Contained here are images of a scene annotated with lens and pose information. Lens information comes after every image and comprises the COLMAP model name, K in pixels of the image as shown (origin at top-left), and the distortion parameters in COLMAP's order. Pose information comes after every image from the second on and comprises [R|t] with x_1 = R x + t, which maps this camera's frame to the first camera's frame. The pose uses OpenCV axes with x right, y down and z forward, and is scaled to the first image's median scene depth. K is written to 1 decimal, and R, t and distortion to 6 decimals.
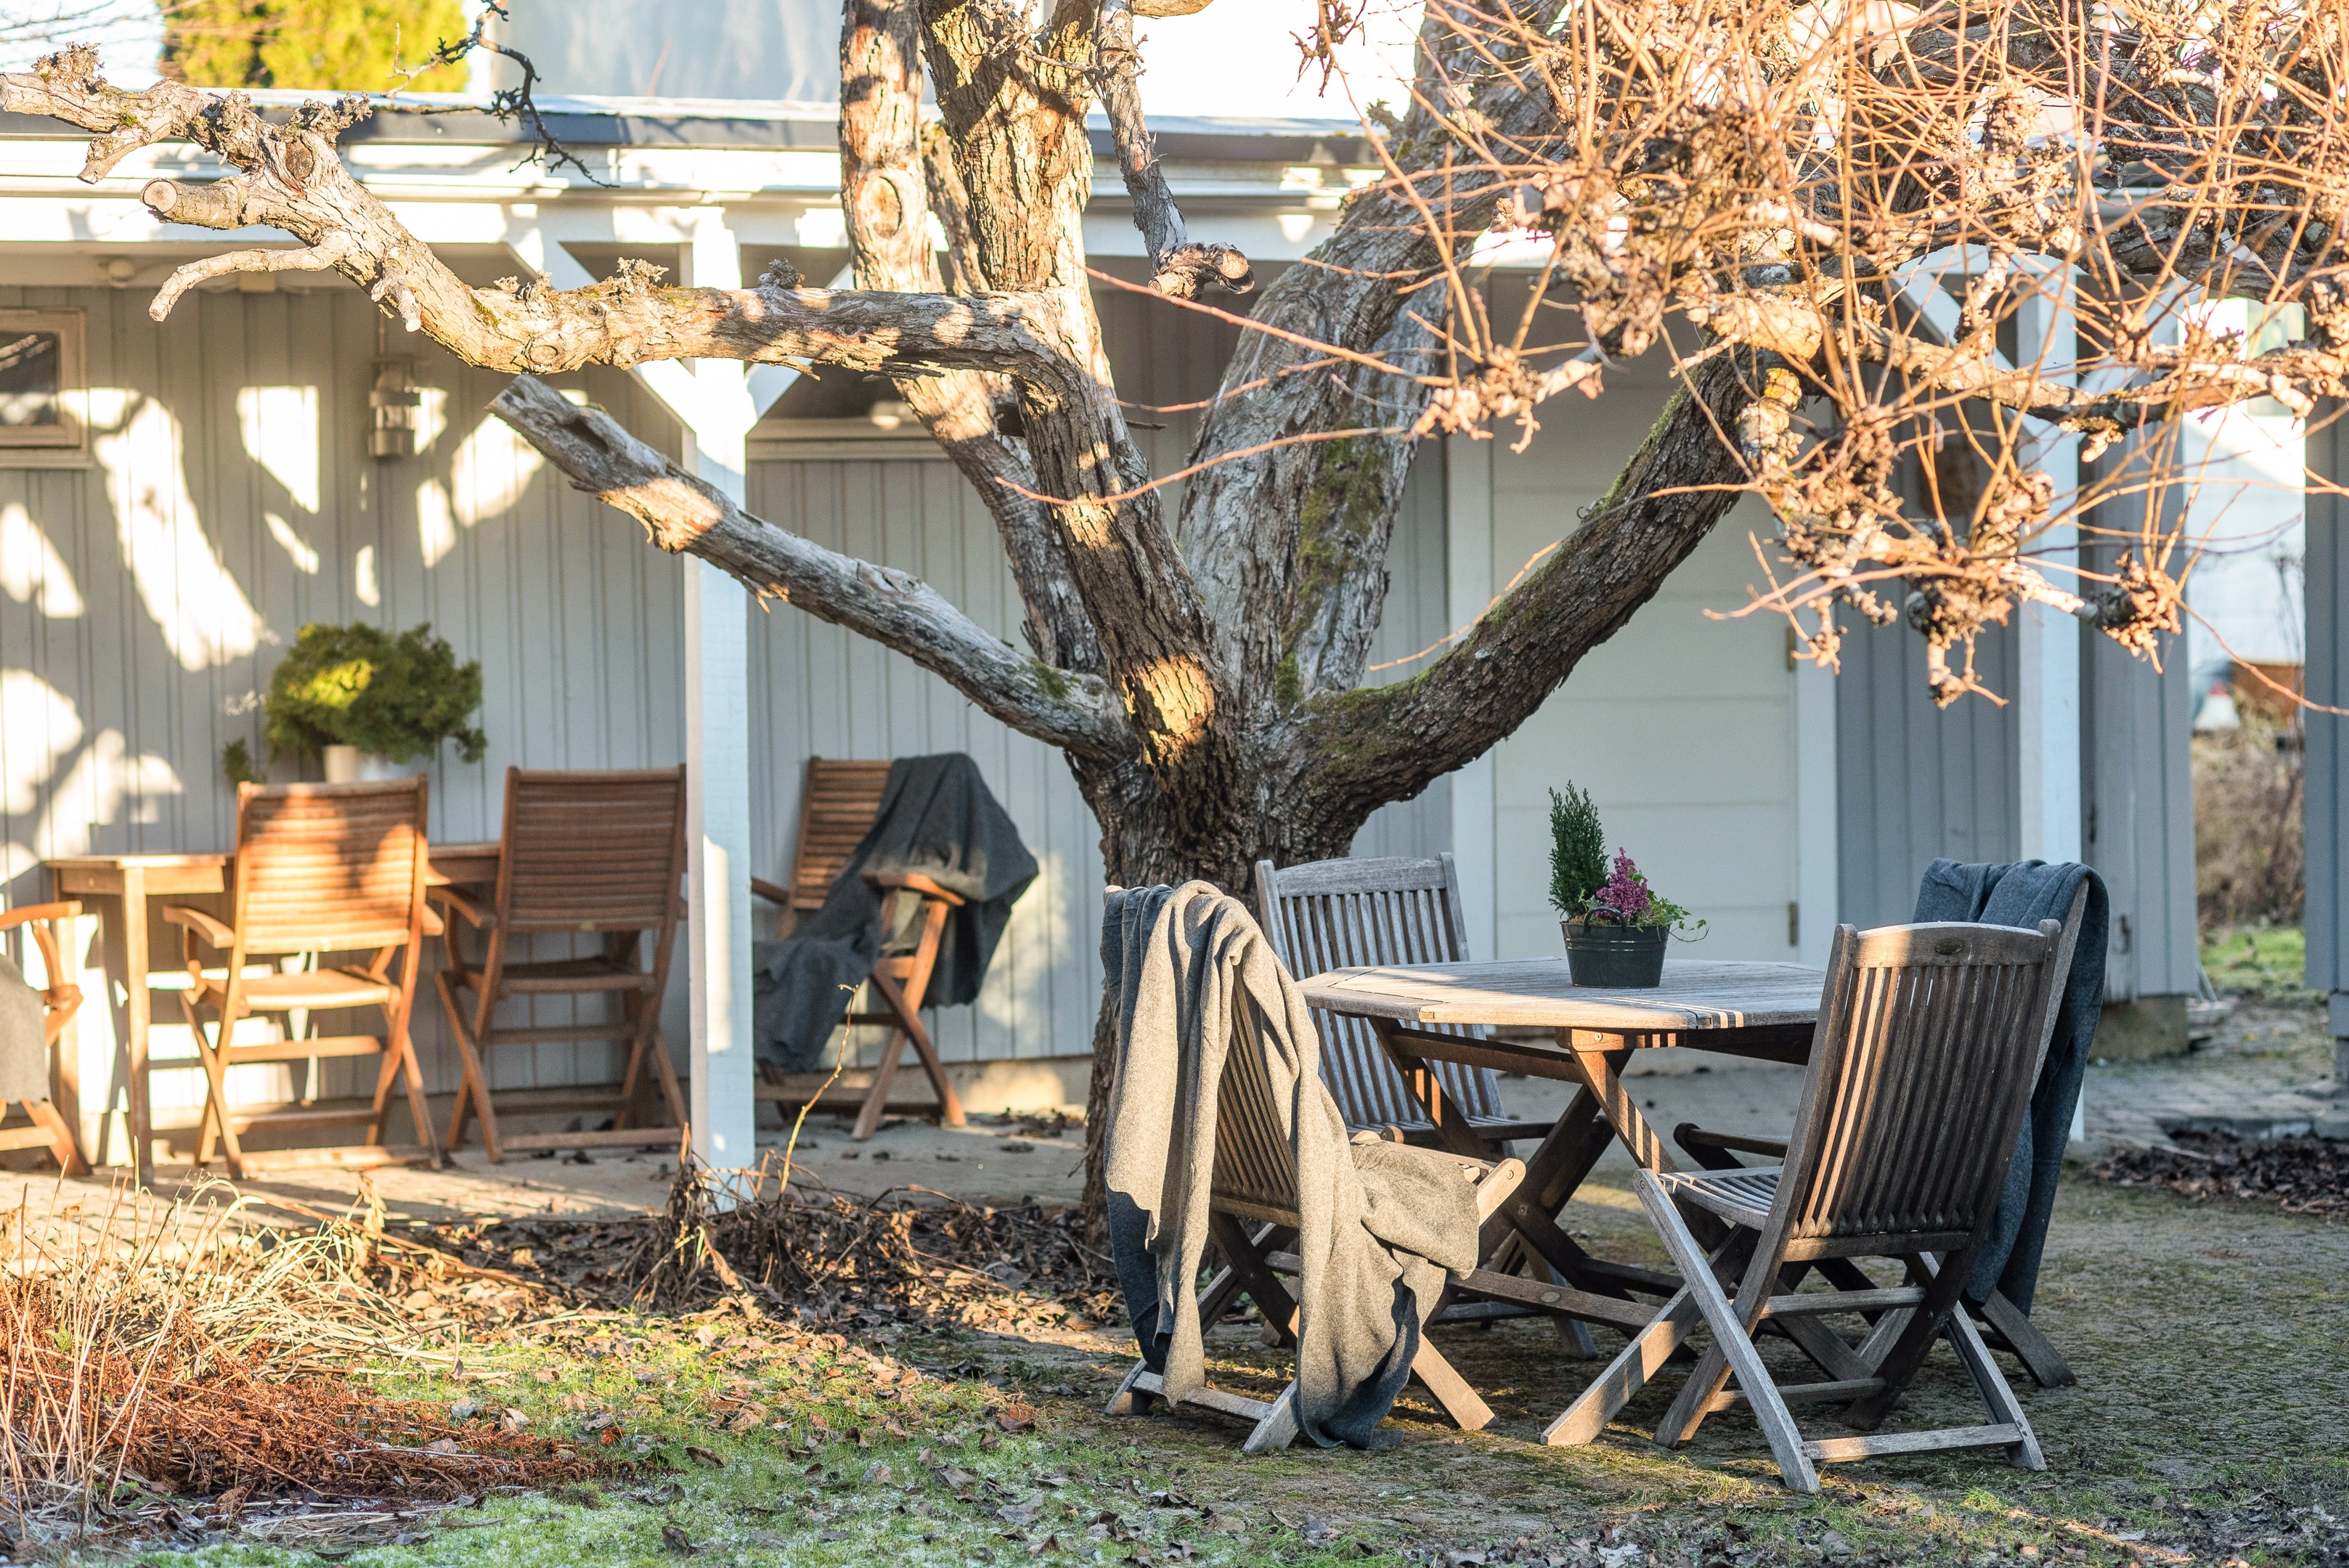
lens RADIAL K [[5832.4, 0, 1174.5], [0, 5832.4, 784.0], [0, 0, 1]] dist [-0.390901, 3.312713]
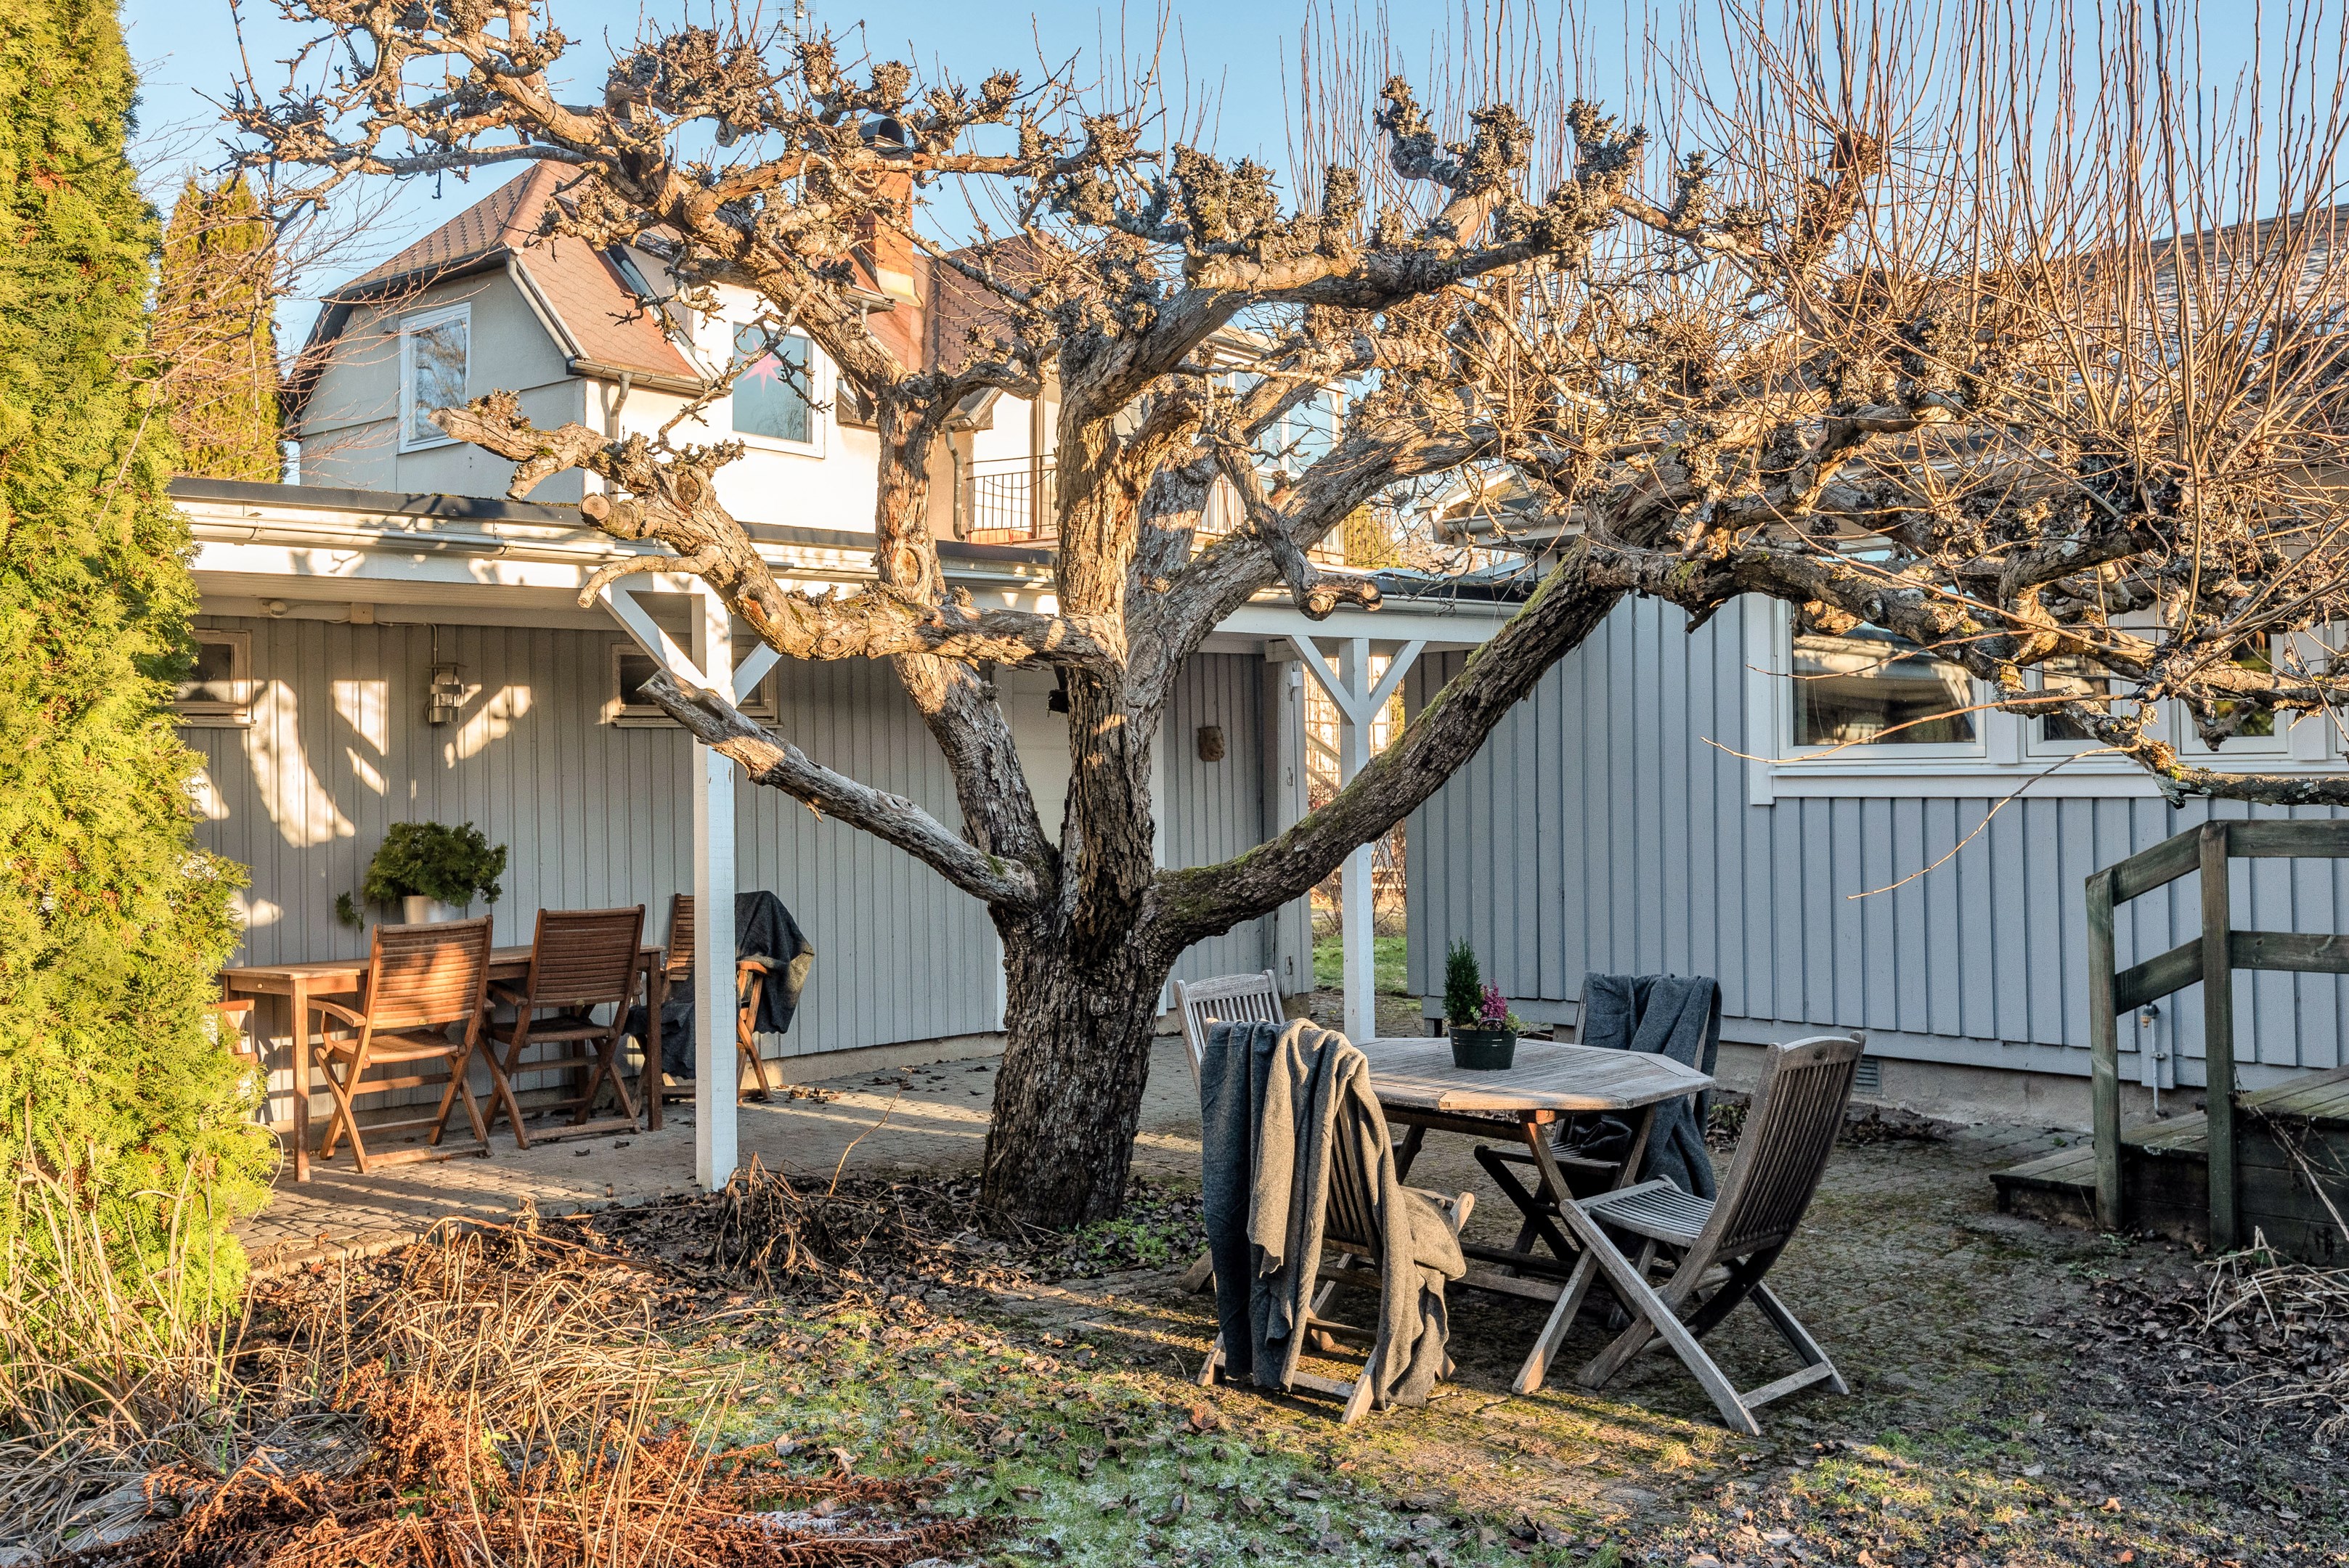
lens RADIAL K [[2207.2, 0, 1174.1], [0, 2207.2, 748.6], [0, 0, 1]] dist [0.005166, -0.002729]
pose [[0.951850, 0.002930, 0.306549, -0.161066], [0.011449, 0.998917, -0.045099, -0.021609], [-0.306349, 0.046437, 0.950786, 0.406349]]
